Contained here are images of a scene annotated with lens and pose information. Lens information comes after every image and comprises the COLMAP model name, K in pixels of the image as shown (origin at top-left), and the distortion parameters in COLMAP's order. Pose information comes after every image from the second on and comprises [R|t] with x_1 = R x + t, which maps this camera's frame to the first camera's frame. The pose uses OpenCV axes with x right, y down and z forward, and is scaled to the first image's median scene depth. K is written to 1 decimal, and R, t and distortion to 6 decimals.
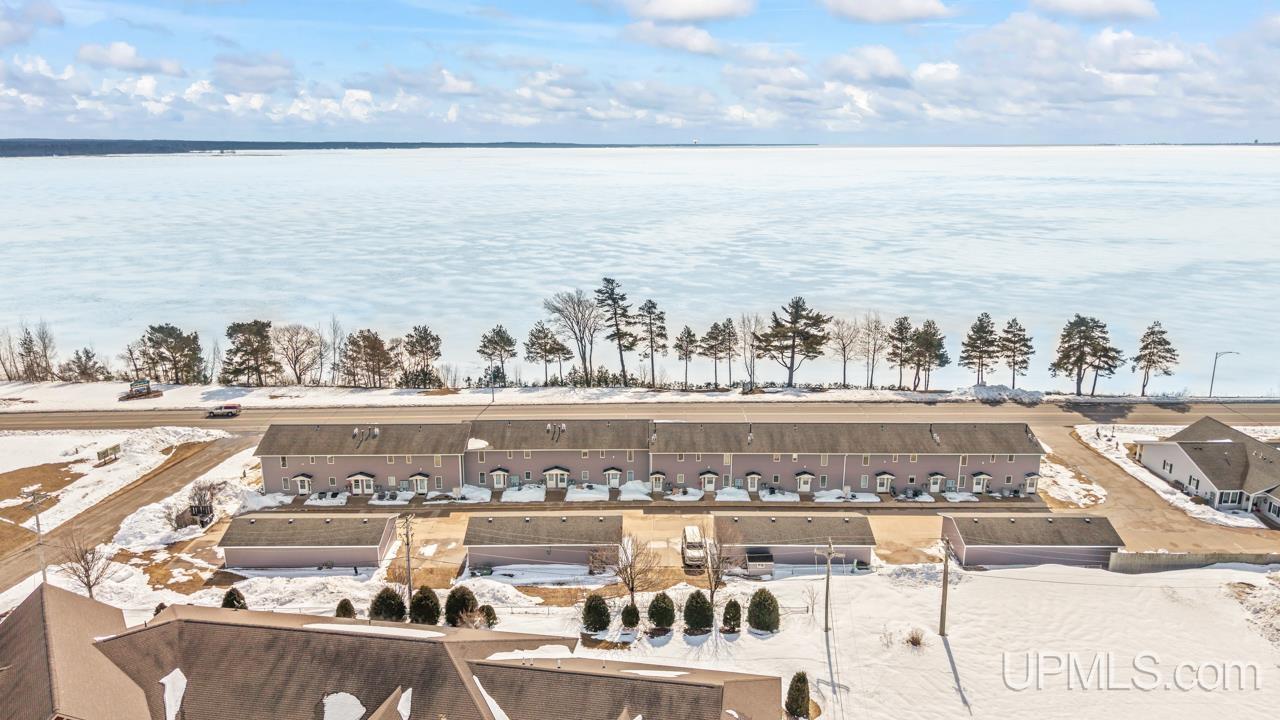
lens RADIAL K [[832.8, 0, 640.0], [0, 832.8, 360.0], [0, 0, 1]] dist [0.022665, 0.000111]
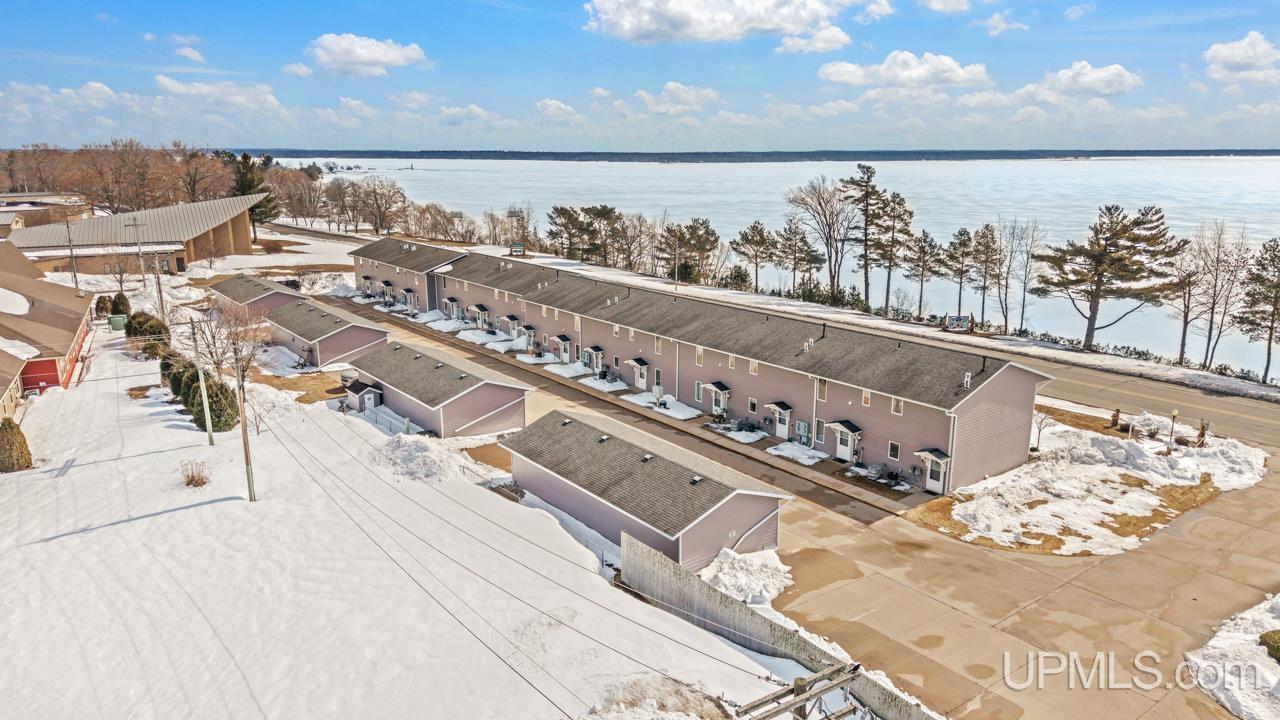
lens RADIAL K [[832.8, 0, 640.0], [0, 832.8, 360.0], [0, 0, 1]] dist [0.022665, 0.000111]
pose [[0.608992, 0.181644, -0.772097, 0.477059], [-0.184537, 0.979160, 0.084805, 0.051122], [0.771411, 0.090835, 0.629821, 0.376898]]
